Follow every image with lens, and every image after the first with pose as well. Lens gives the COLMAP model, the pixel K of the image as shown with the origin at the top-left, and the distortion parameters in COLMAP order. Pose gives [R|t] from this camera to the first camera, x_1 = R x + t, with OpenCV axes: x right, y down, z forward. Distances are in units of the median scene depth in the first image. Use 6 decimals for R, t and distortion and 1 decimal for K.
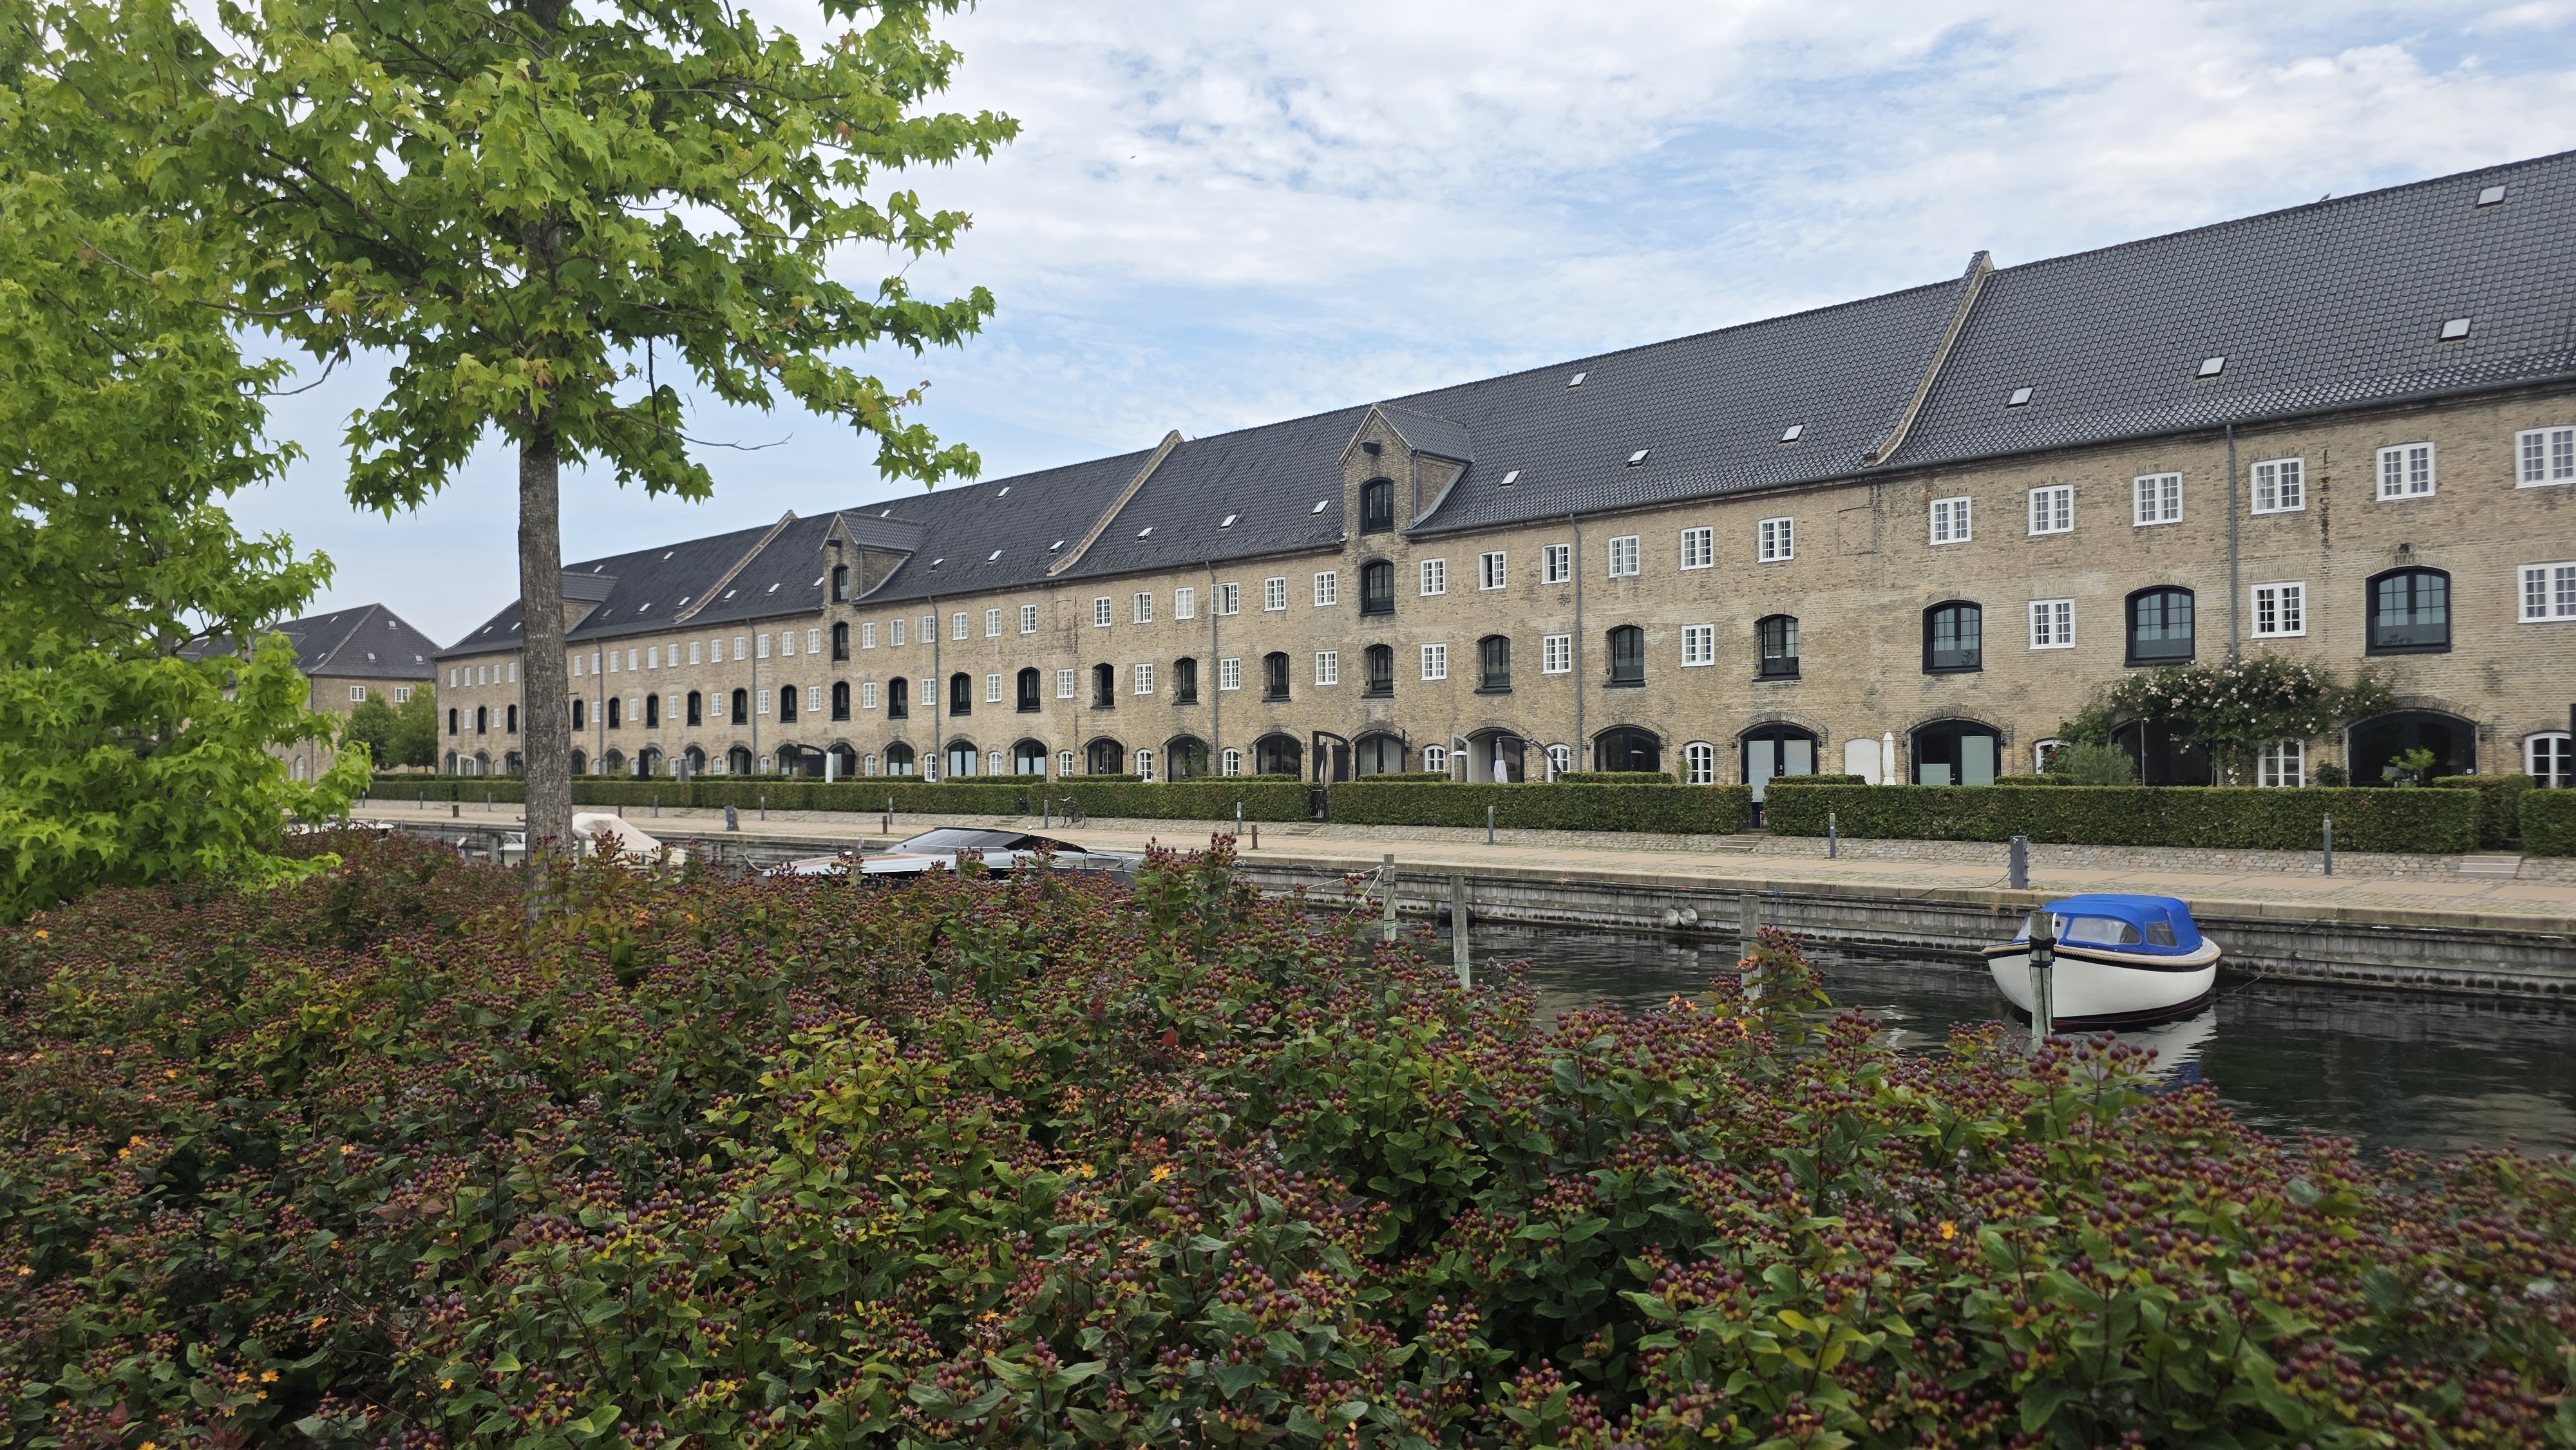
lens RADIAL K [[1771.9, 0, 1291.4], [0, 1771.9, 748.2], [0, 0, 1]] dist [0.081109, -0.001032]
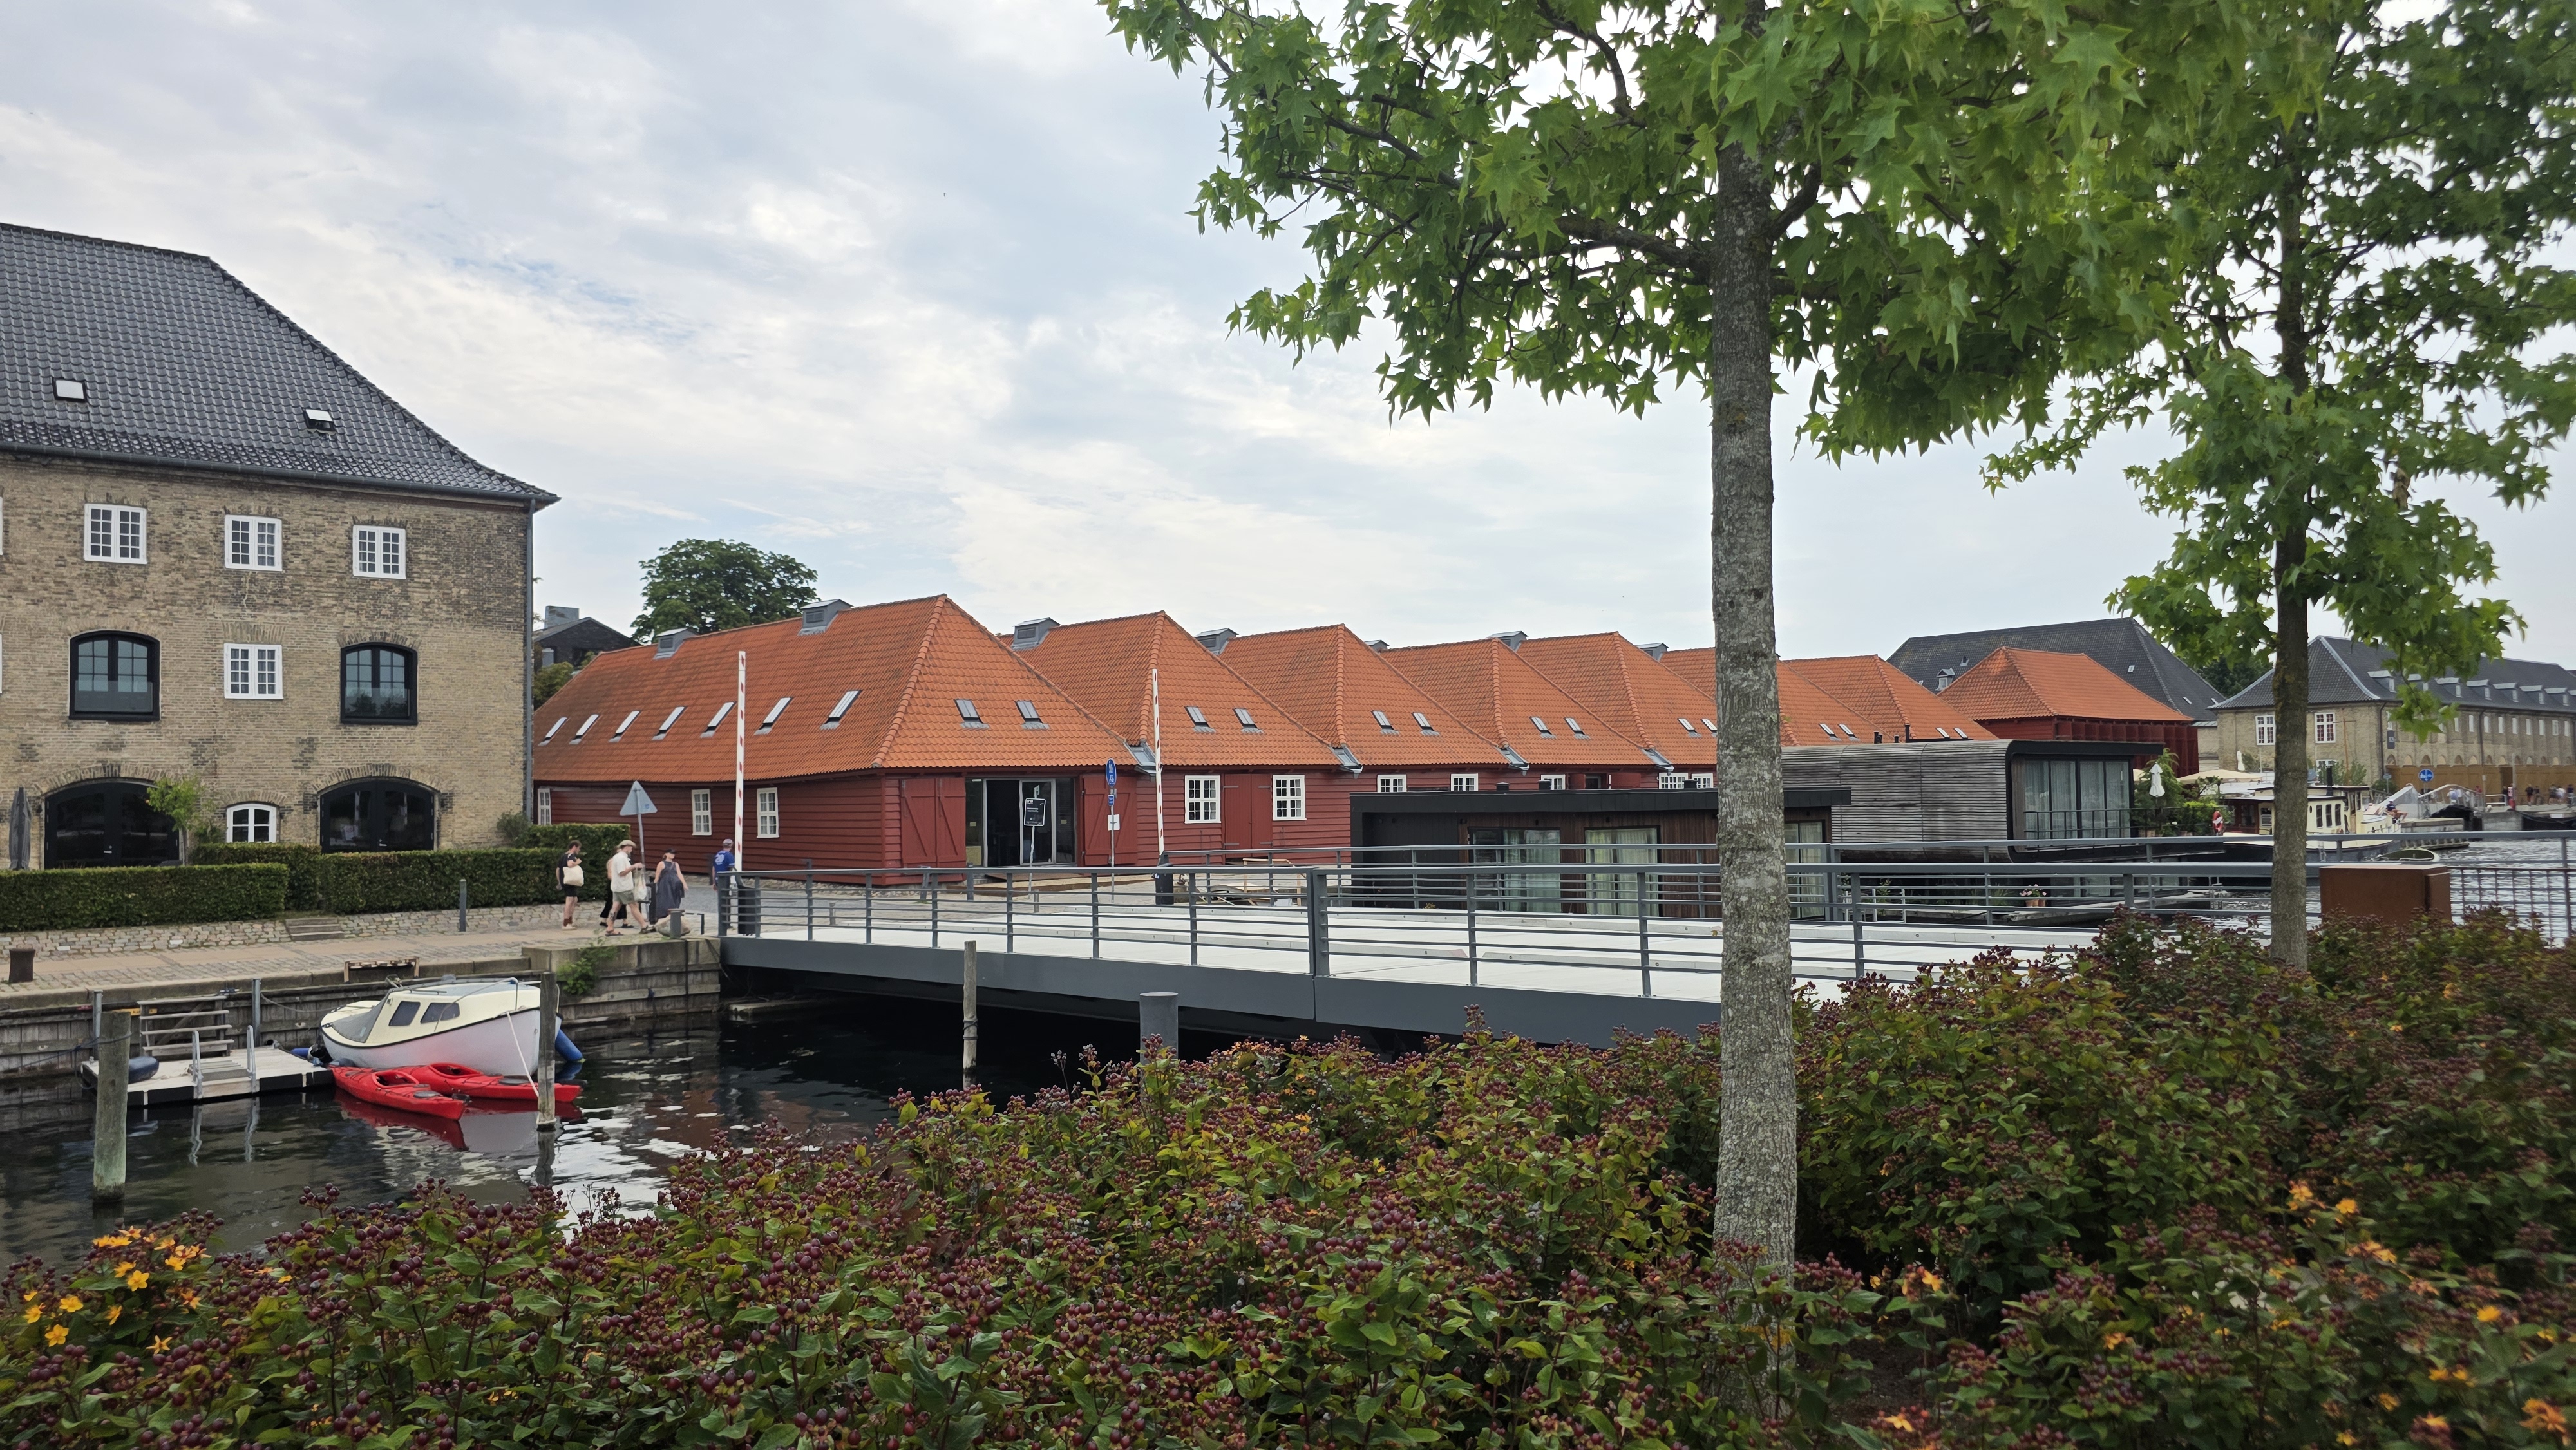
lens RADIAL K [[1771.9, 0, 1308.7], [0, 1771.9, 673.8], [0, 0, 1]] dist [0.081109, -0.001032]
pose [[0.062200, 0.076211, 0.995150, -0.444672], [0.011471, 0.996960, -0.077066, 0.007187], [-0.997998, 0.016209, 0.061136, 0.437745]]
